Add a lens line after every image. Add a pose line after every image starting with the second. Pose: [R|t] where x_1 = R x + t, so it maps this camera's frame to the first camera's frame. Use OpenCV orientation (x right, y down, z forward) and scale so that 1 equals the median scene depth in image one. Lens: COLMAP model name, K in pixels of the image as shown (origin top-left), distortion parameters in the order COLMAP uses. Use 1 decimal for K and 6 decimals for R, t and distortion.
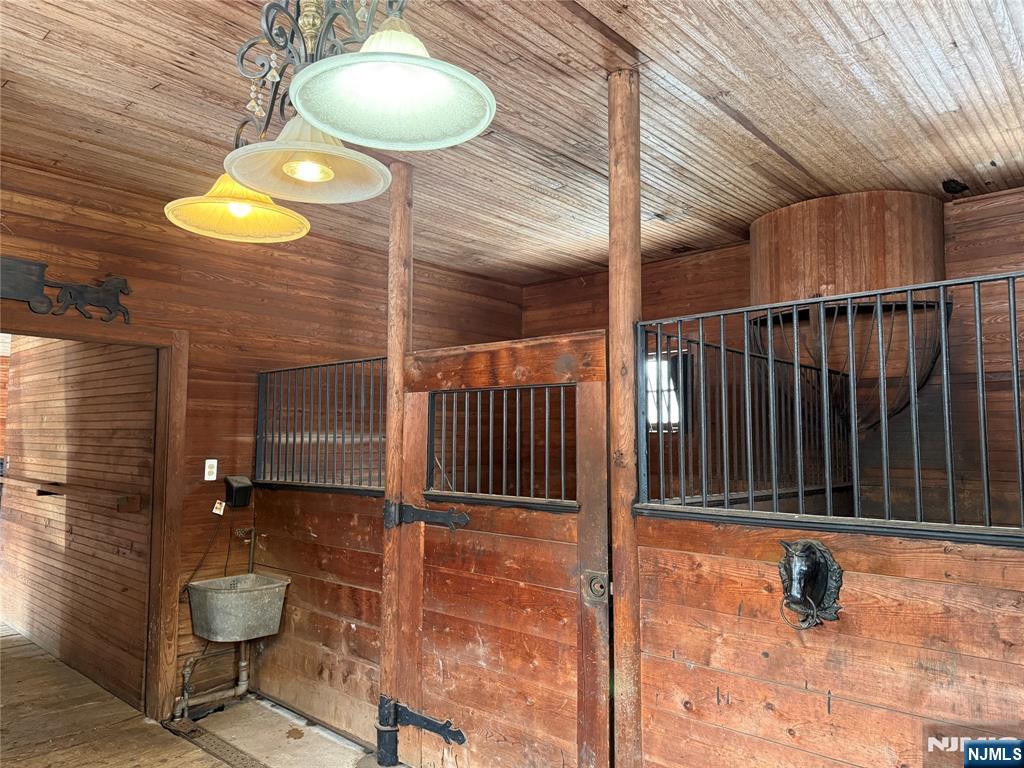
lens RADIAL K [[710.6, 0, 514.0], [0, 710.6, 383.2], [0, 0, 1]] dist [0.128426, -0.187397]
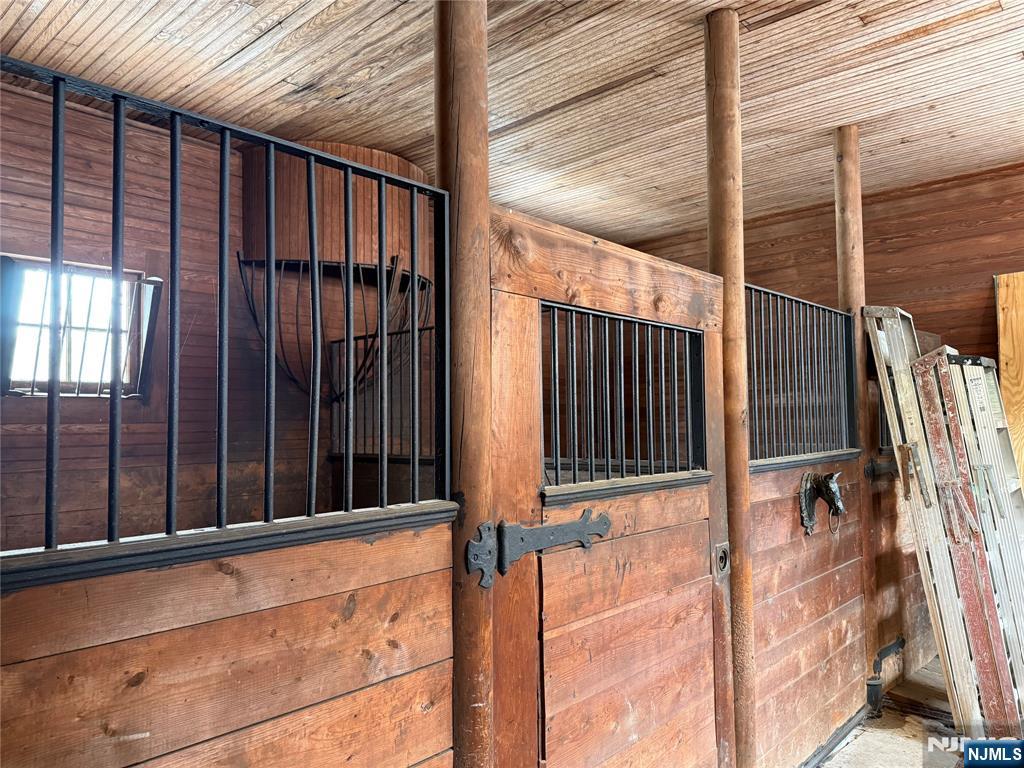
lens RADIAL K [[710.6, 0, 514.0], [0, 710.6, 383.2], [0, 0, 1]] dist [0.128426, -0.187397]
pose [[0.015135, 0.043836, 0.998924, -0.783173], [-0.067054, 0.996834, -0.042728, 0.114452], [-0.997635, -0.066335, 0.018026, 1.223490]]
